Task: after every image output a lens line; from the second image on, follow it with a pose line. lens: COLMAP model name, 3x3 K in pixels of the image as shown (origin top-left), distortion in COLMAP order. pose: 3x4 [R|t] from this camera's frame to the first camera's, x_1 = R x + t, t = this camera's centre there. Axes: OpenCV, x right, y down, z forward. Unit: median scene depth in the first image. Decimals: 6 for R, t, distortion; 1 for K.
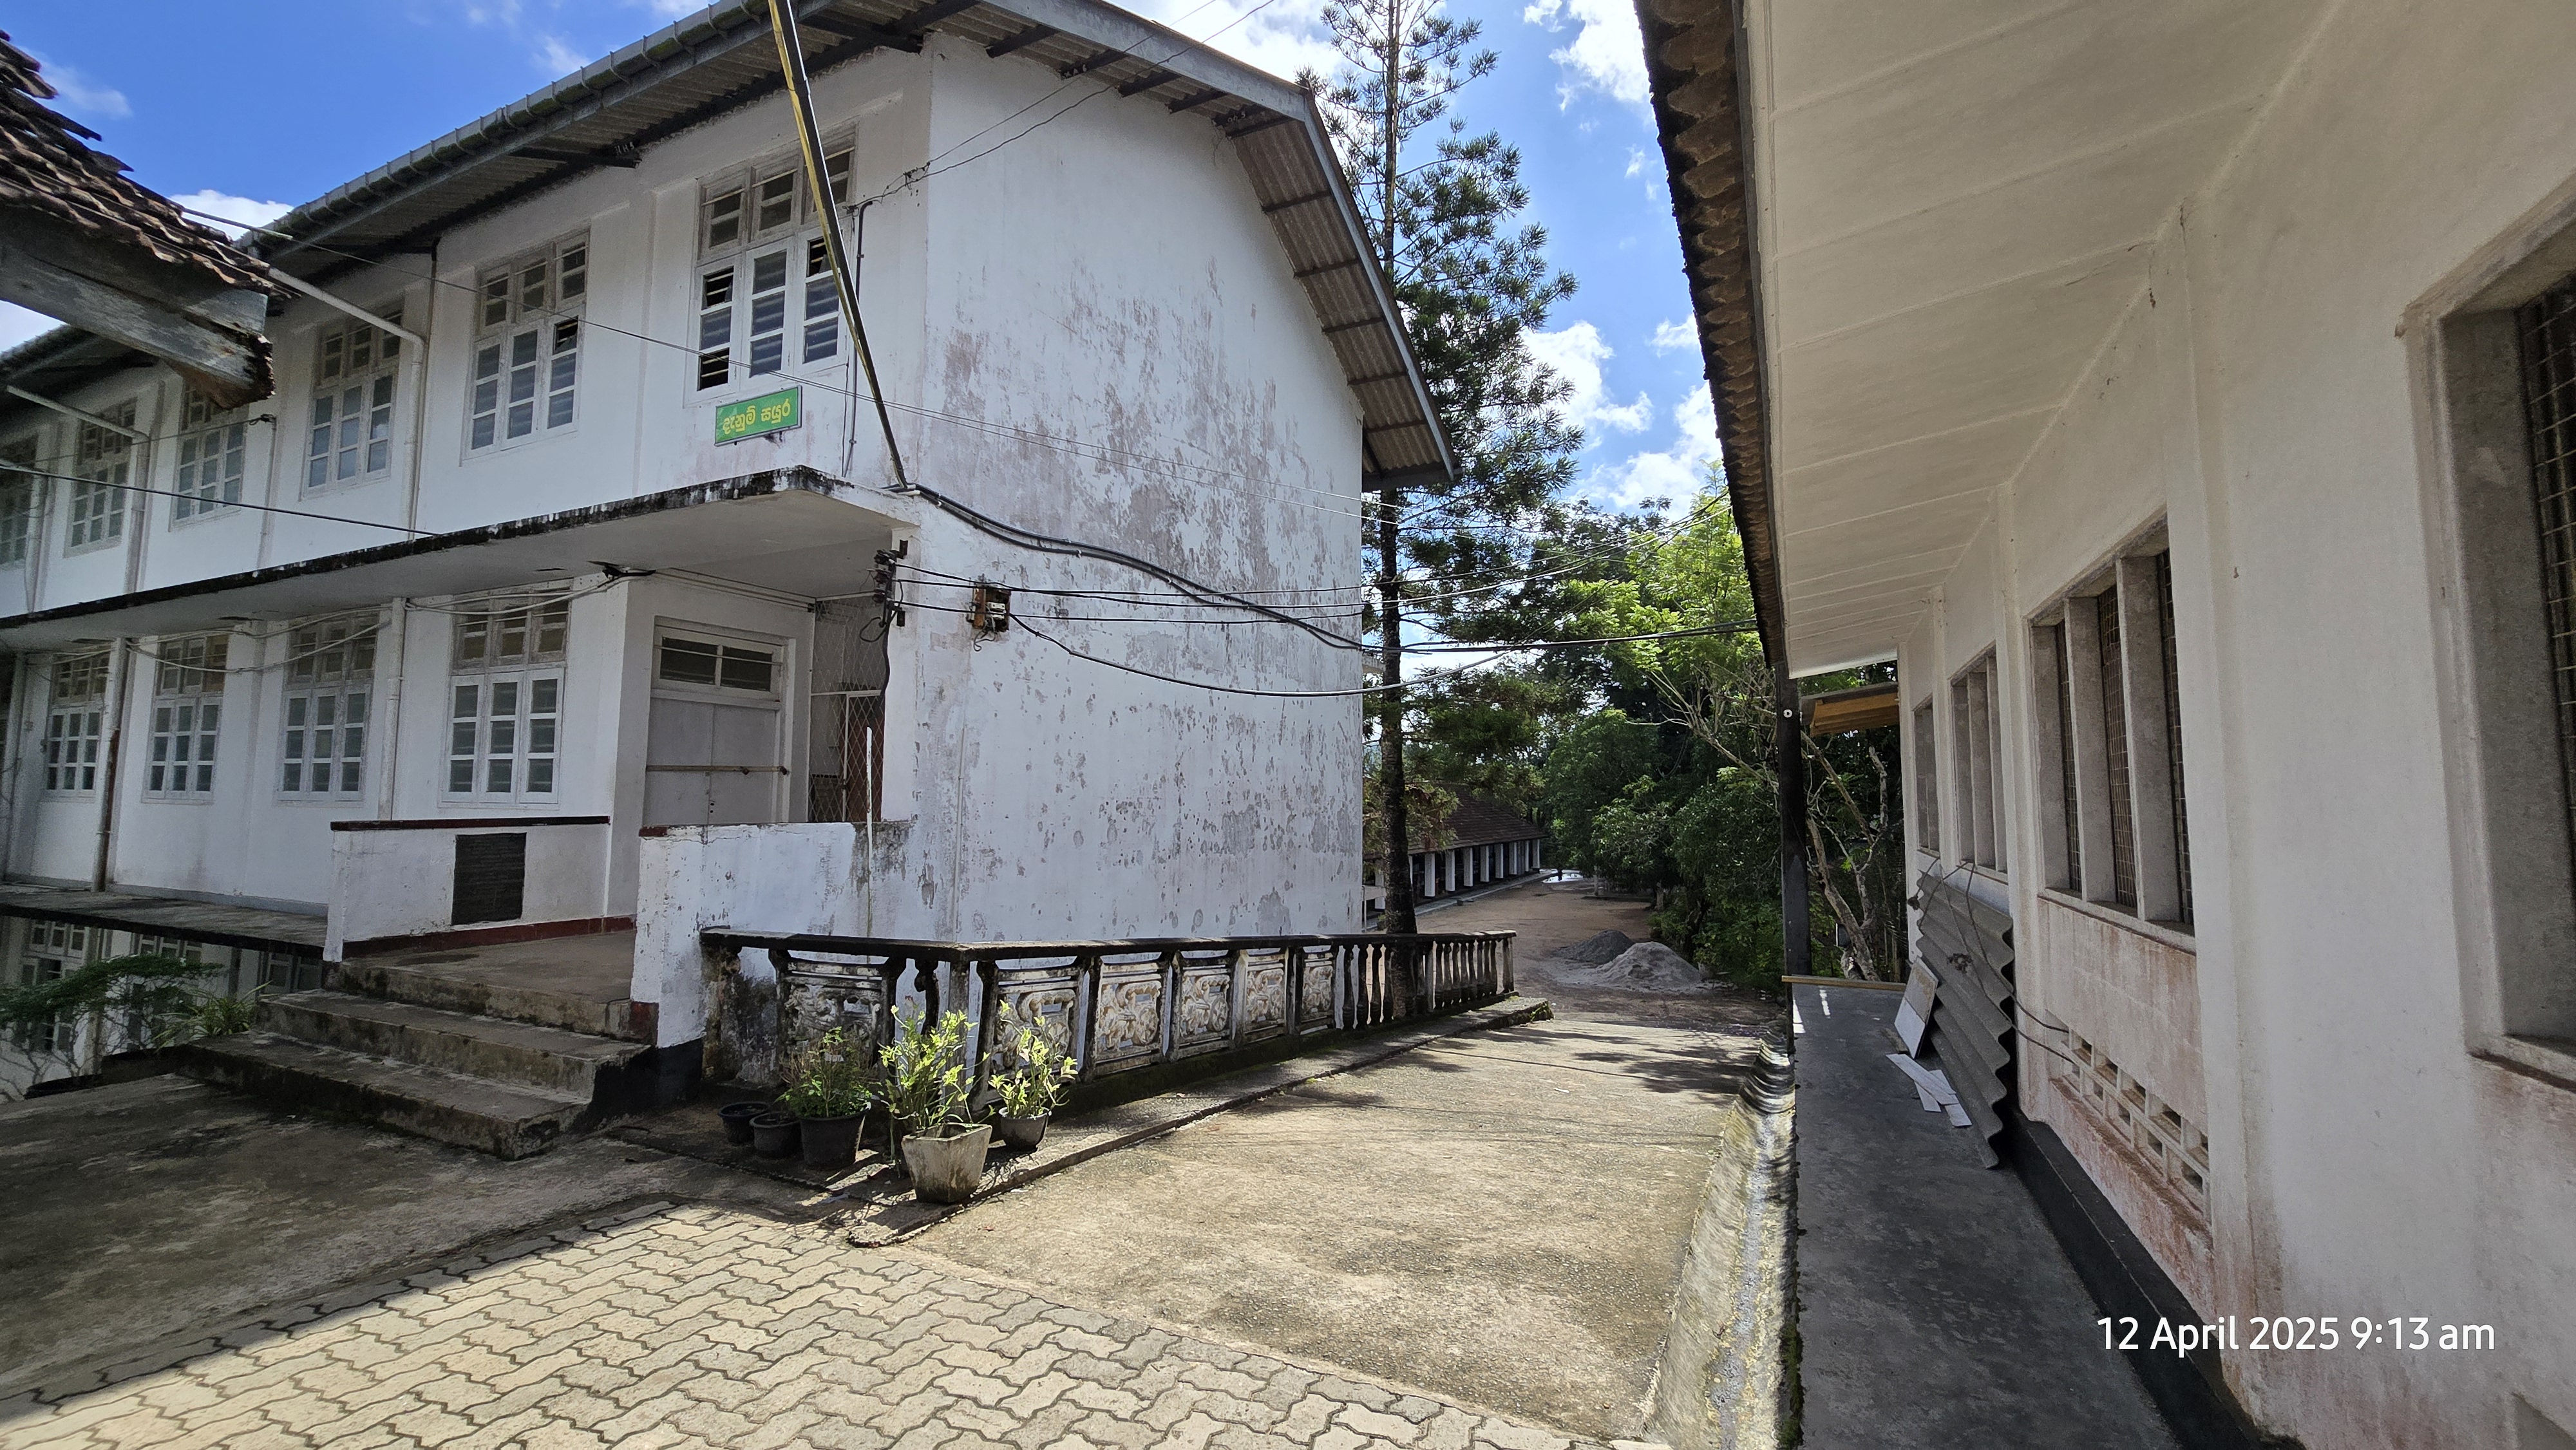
lens RADIAL K [[1056.7, 0, 1278.7], [0, 1056.7, 719.7], [0, 0, 1]] dist [-0.003846, -0.000343]
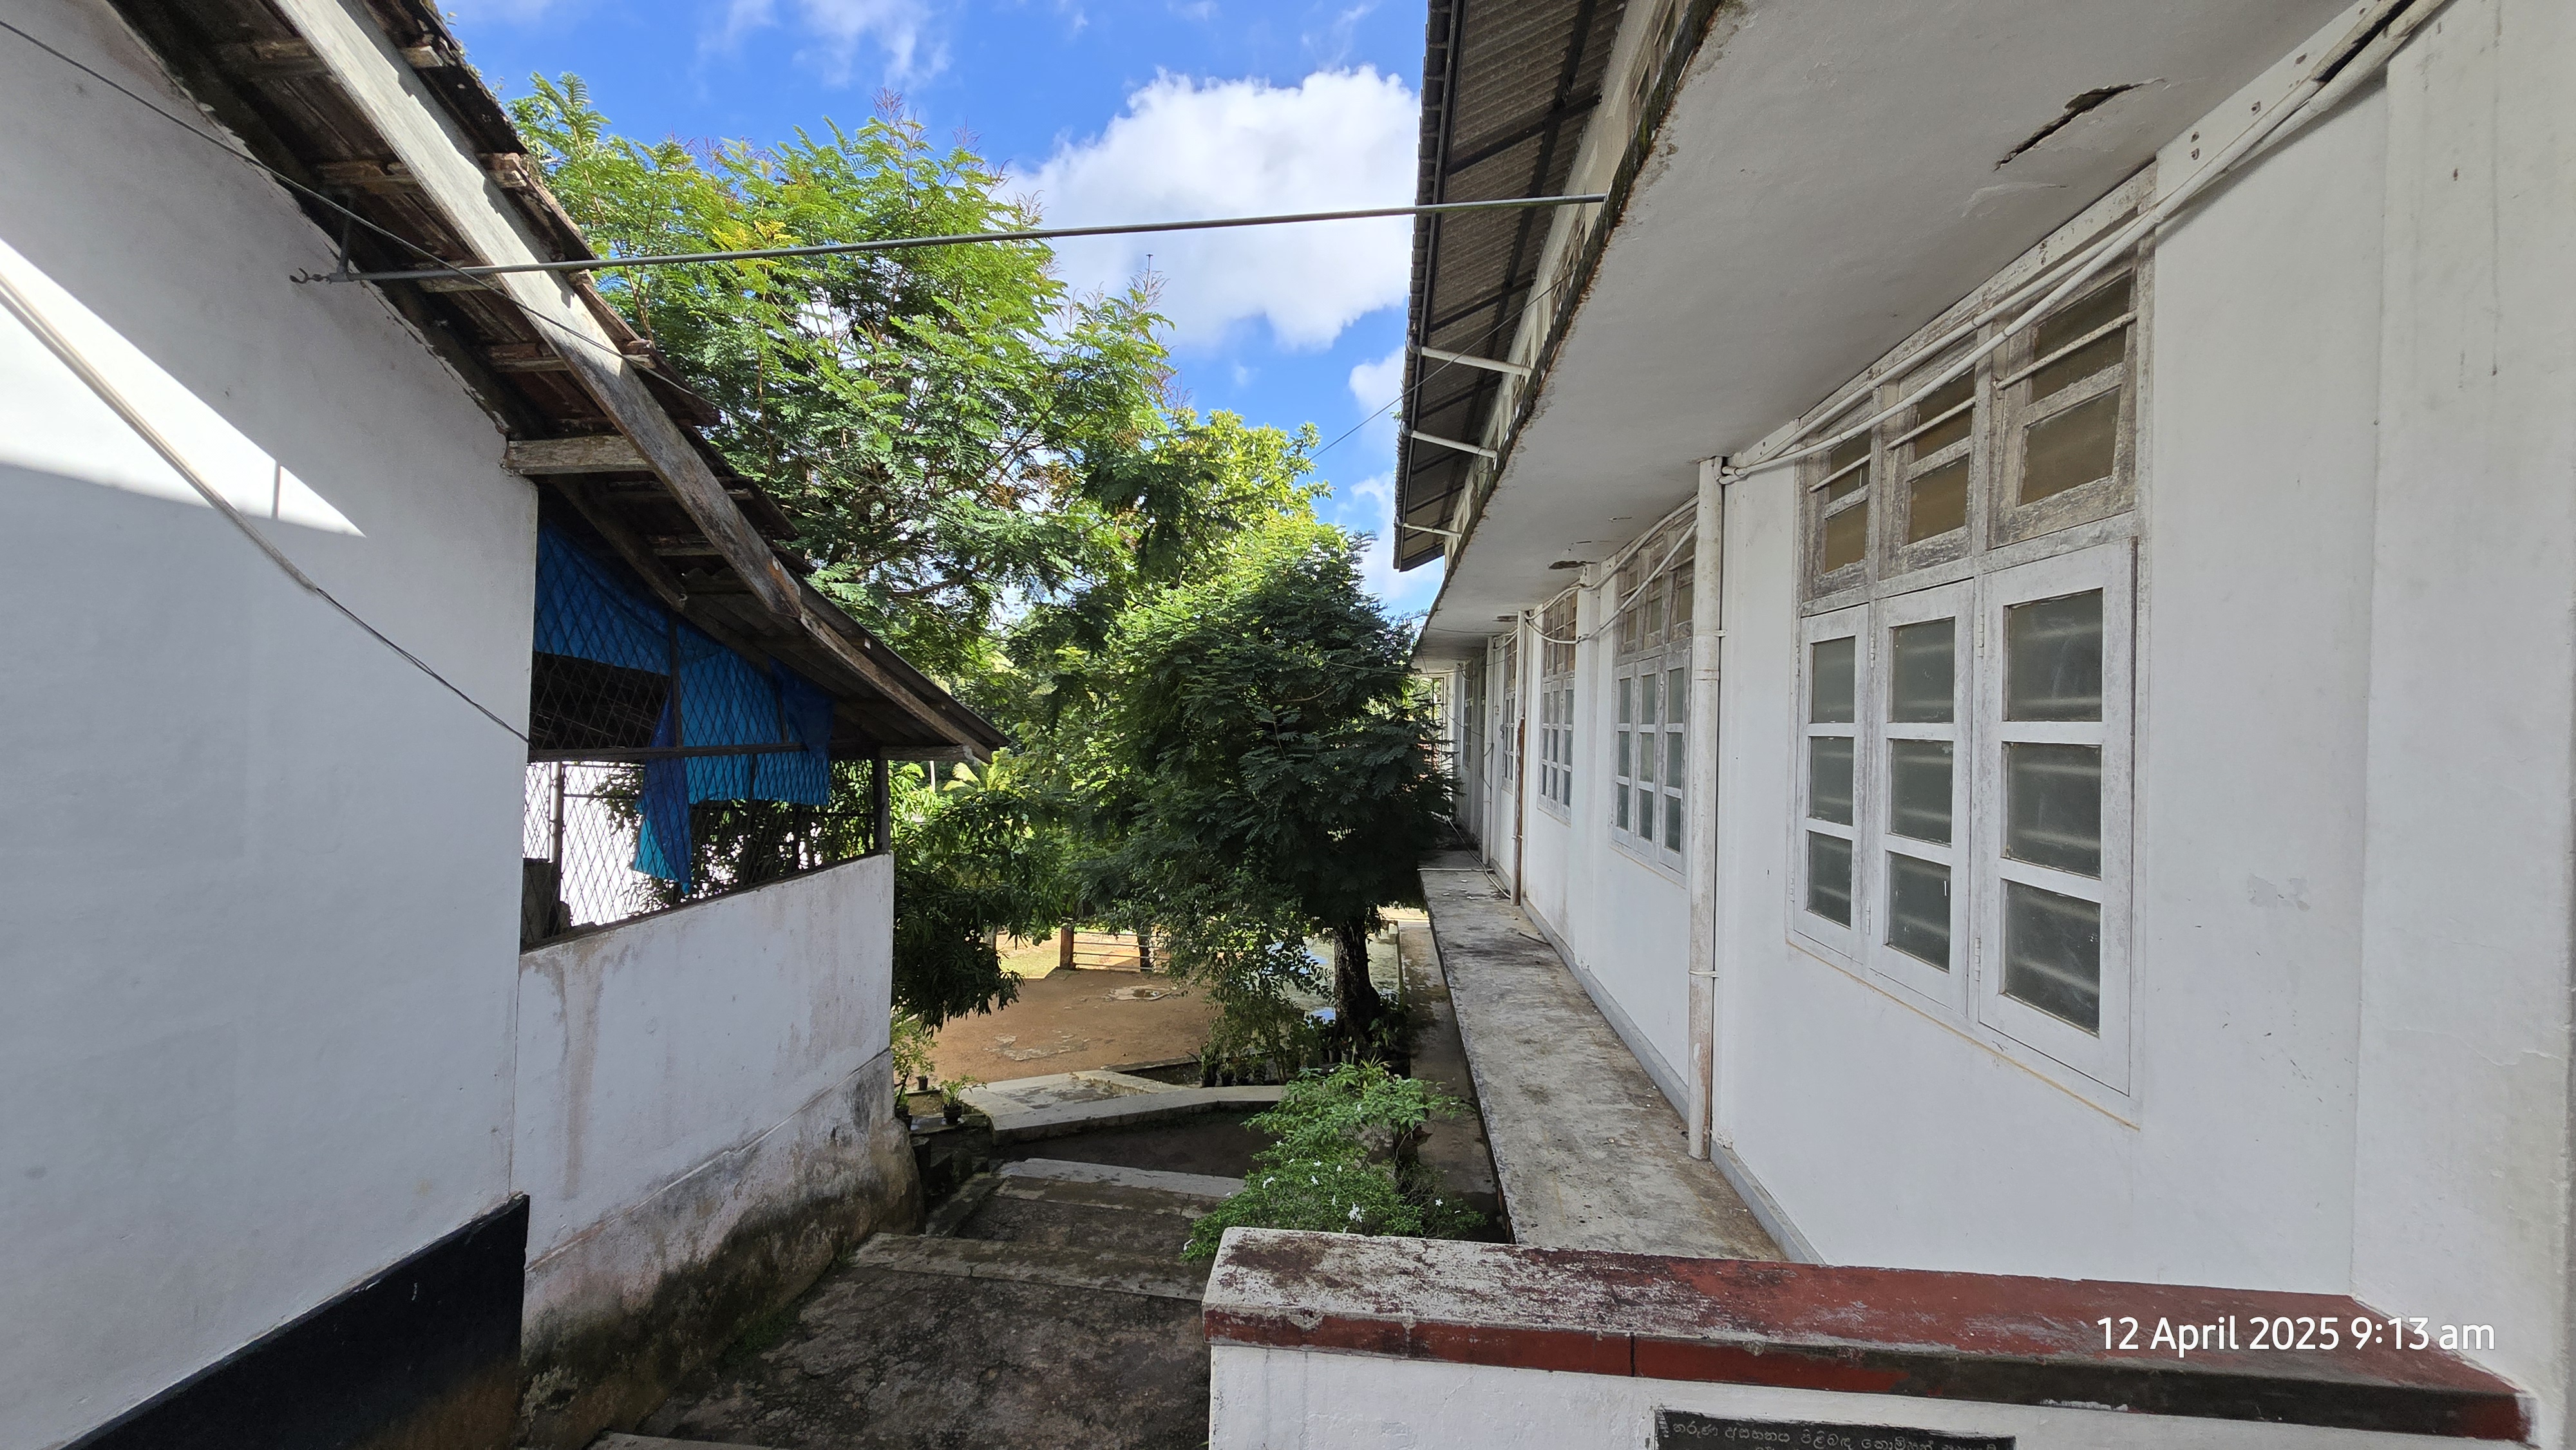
lens RADIAL K [[1056.7, 0, 1290.7], [0, 1056.7, 719.1], [0, 0, 1]] dist [-0.003846, -0.000343]
pose [[0.355910, -0.003415, -0.934514, -0.500501], [0.058242, 0.998130, 0.018534, -0.022660], [0.932704, -0.061025, 0.355444, 0.703897]]
